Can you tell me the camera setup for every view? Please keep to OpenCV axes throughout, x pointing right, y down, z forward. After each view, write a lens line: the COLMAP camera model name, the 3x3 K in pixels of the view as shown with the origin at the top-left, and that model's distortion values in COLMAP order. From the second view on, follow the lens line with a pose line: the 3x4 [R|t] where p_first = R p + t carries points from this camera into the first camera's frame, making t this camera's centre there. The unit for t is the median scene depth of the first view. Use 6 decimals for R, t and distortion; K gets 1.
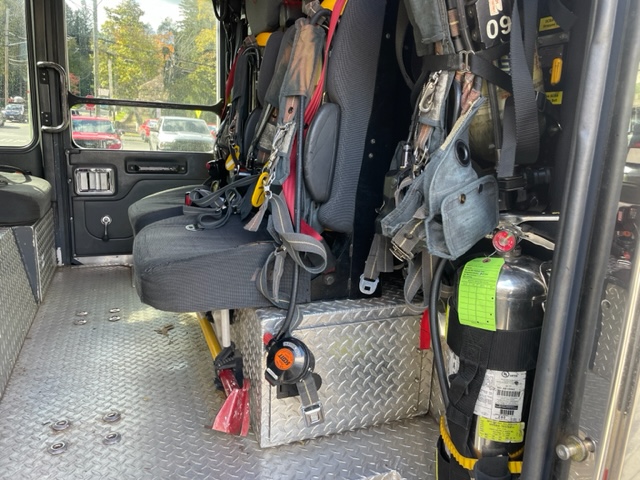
lens RADIAL K [[486.1, 0, 322.6], [0, 486.1, 239.2], [0, 0, 1]] dist [0.099707, -0.129505]
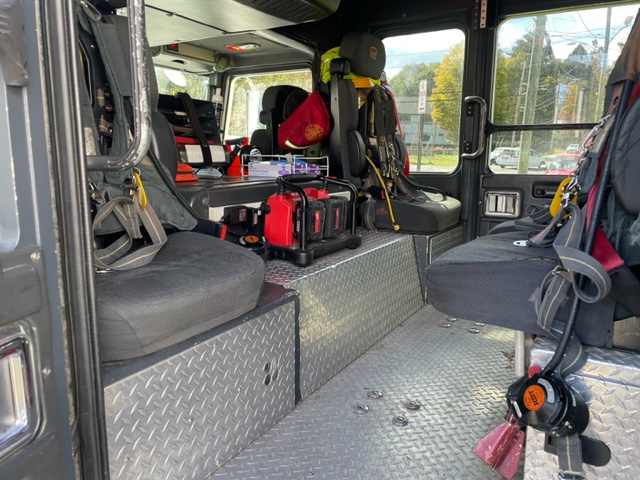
lens RADIAL K [[486.1, 0, 322.6], [0, 486.1, 239.2], [0, 0, 1]] dist [0.099707, -0.129505]
pose [[0.599241, 0.095990, -0.794793, 0.194222], [-0.156378, 0.987696, 0.001385, 0.019519], [0.785147, 0.123458, 0.606879, 0.099167]]
